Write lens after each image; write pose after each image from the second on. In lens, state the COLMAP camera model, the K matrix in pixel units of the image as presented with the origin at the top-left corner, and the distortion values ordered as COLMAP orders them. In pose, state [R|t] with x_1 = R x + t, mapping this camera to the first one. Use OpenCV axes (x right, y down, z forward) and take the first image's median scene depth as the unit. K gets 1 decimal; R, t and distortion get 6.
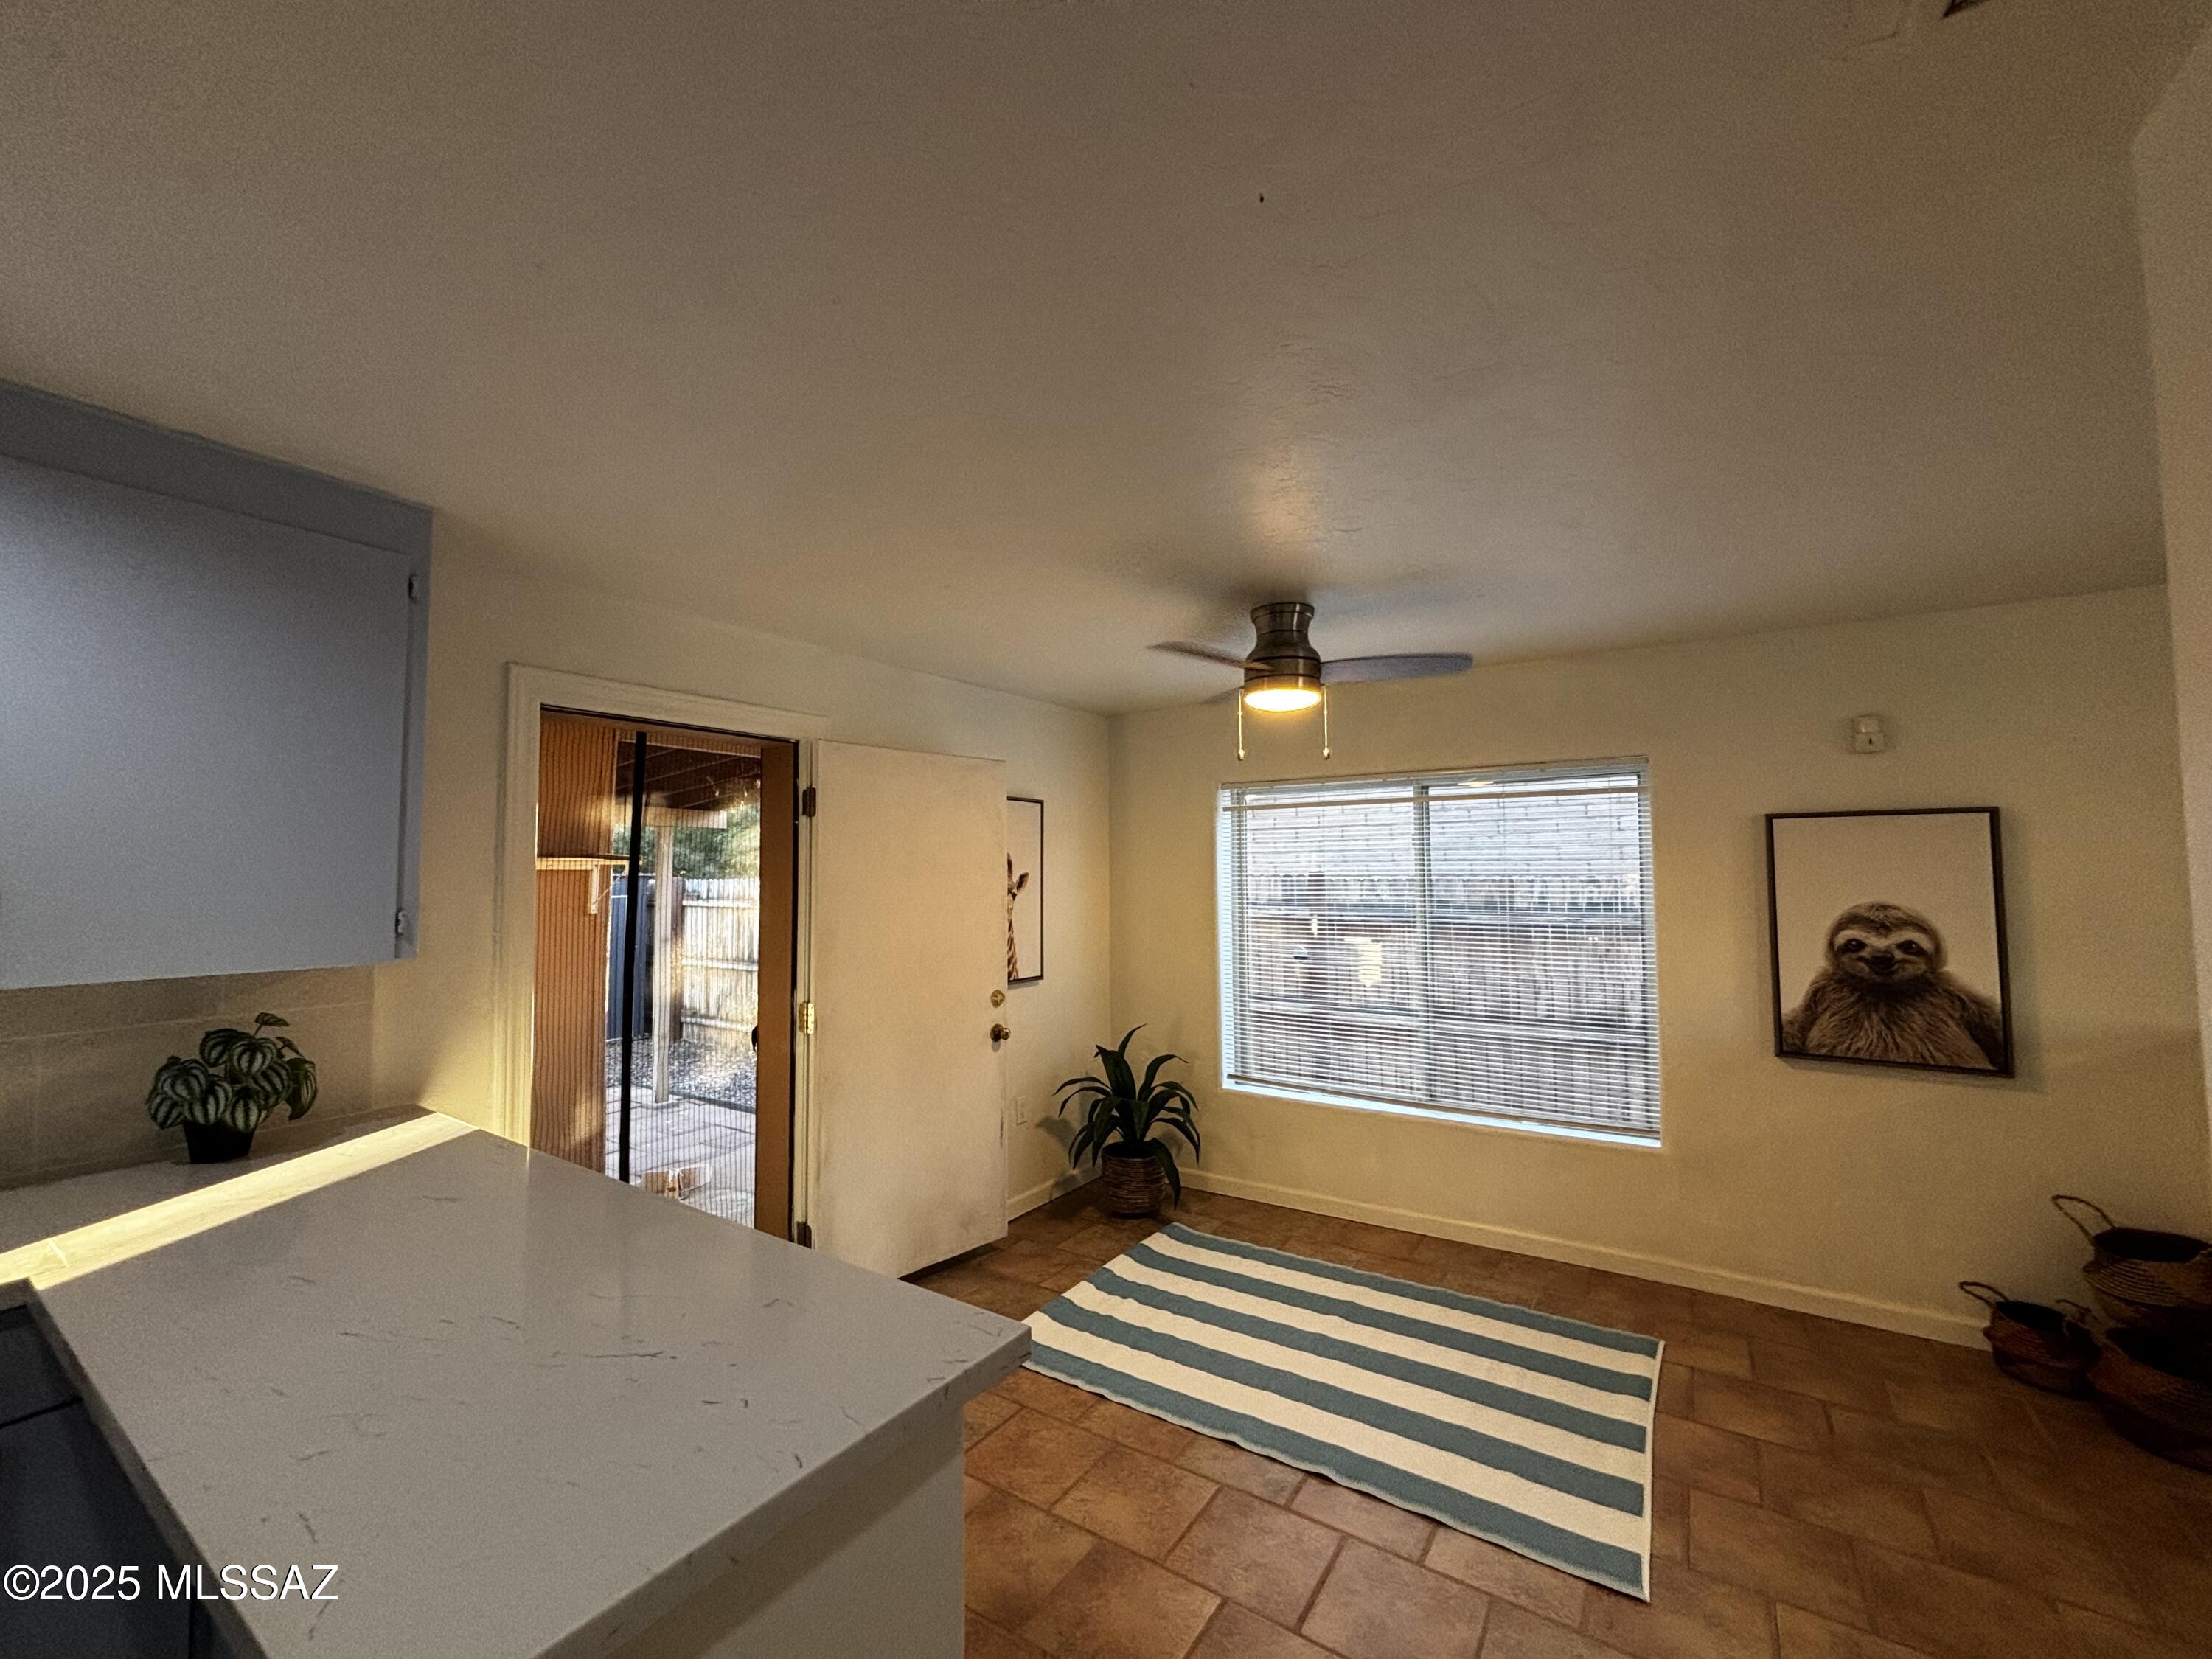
lens RADIAL K [[894.8, 0, 1103.2], [0, 894.8, 825.5], [0, 0, 1]] dist [0.005124, -0.000282]
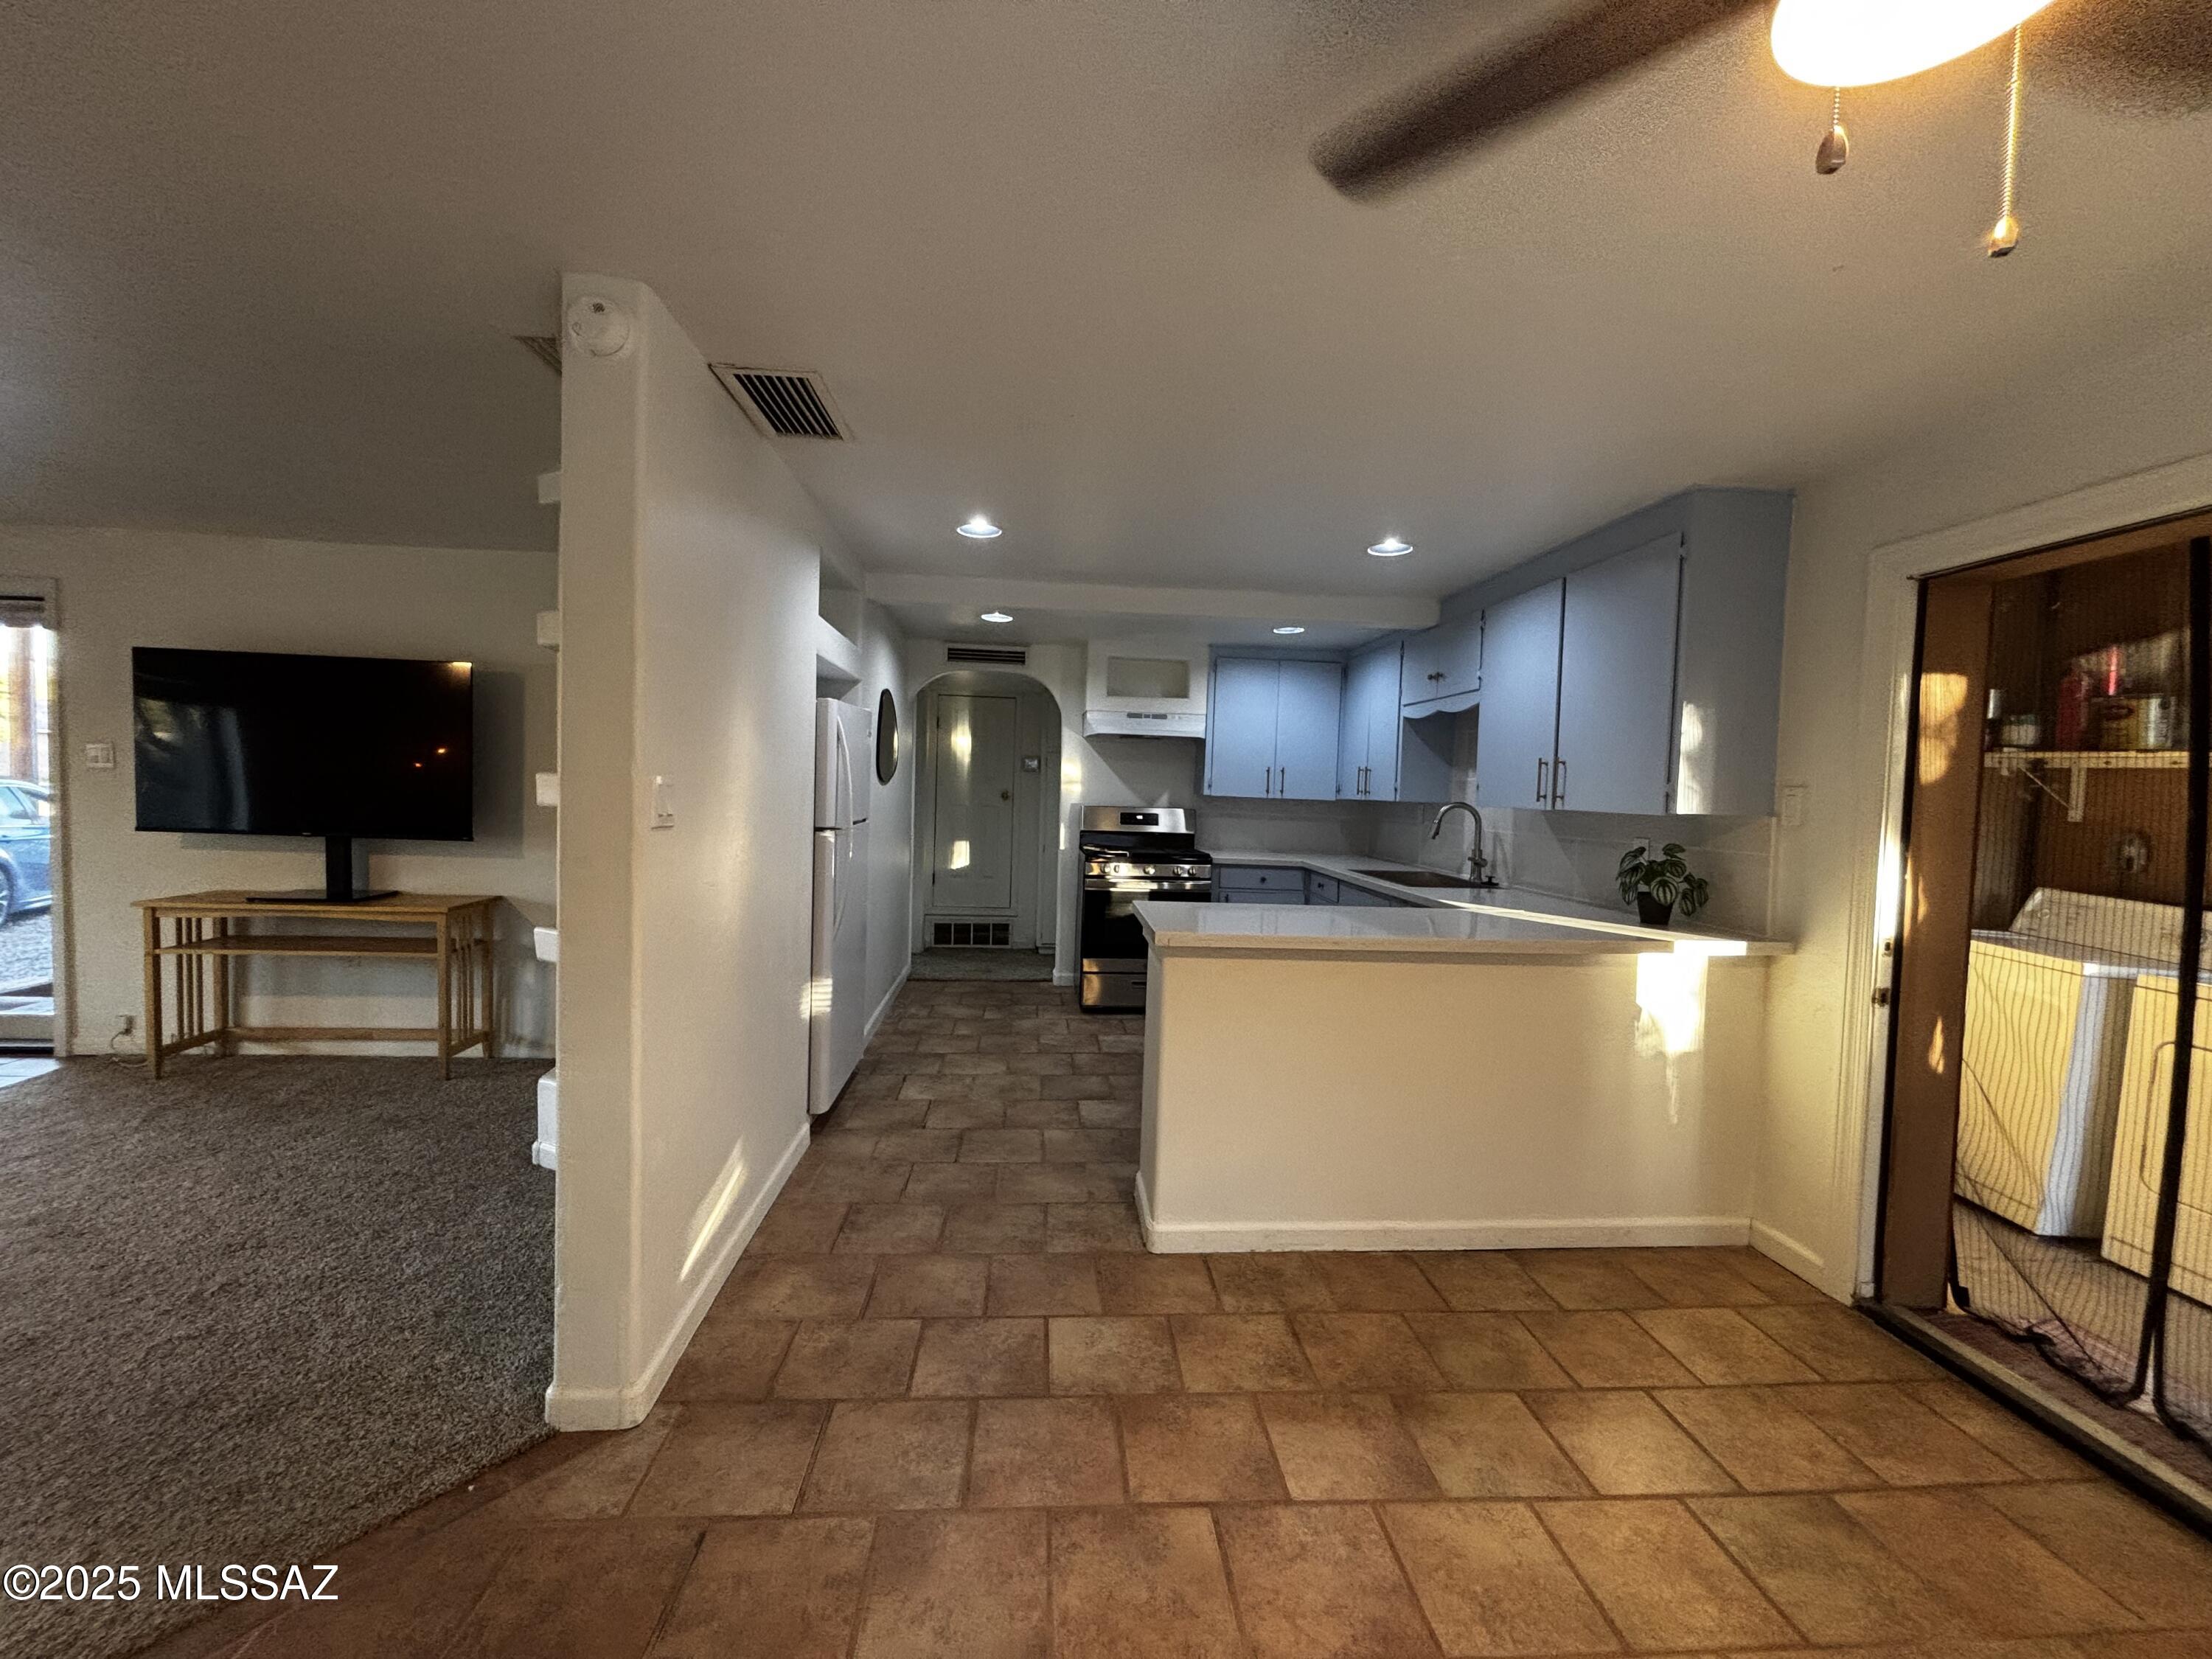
lens RADIAL K [[894.8, 0, 1099.9], [0, 894.8, 826.0], [0, 0, 1]] dist [0.005124, -0.000282]
pose [[-0.793502, 0.009193, -0.608499, 0.529258], [0.008971, 0.999954, 0.003409, 0.098849], [0.608502, -0.002754, -0.793547, 1.007678]]
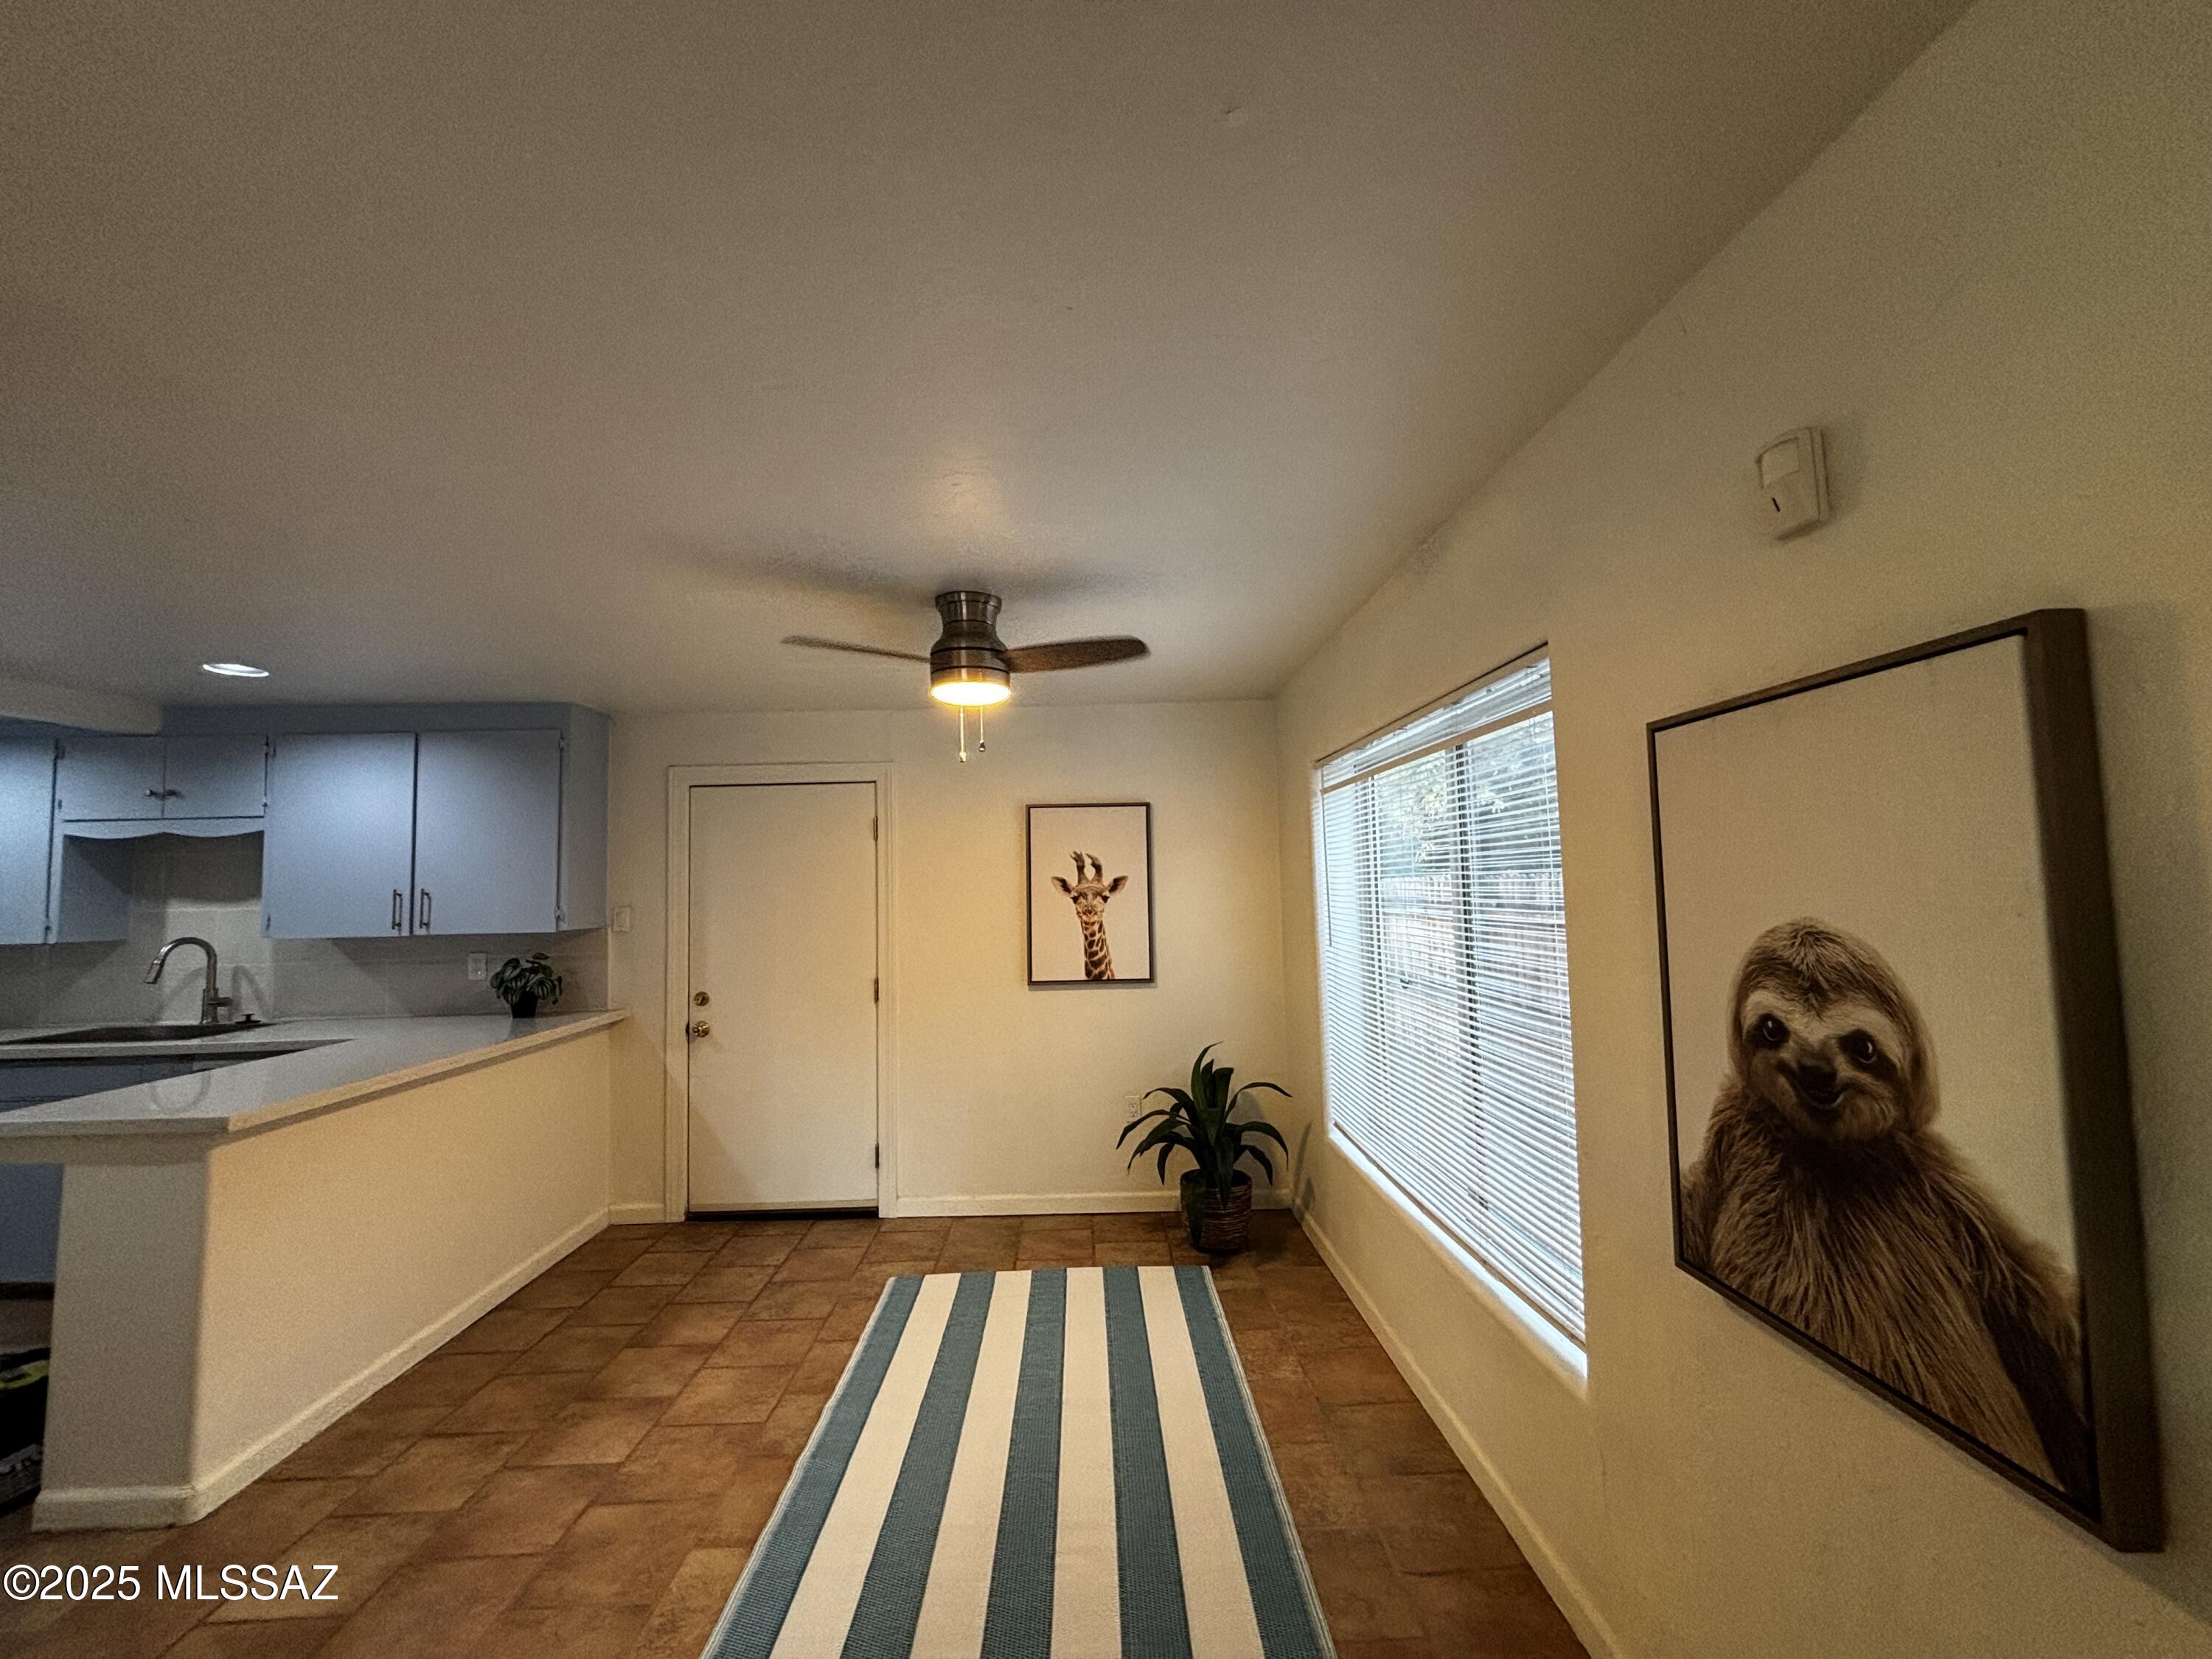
lens RADIAL K [[894.8, 0, 1102.7], [0, 894.8, 826.8], [0, 0, 1]] dist [0.005124, -0.000282]
pose [[0.571235, -0.063451, -0.818330, 0.994755], [0.064594, 0.997391, -0.032245, 0.037911], [0.818241, -0.034440, 0.573843, 0.536331]]
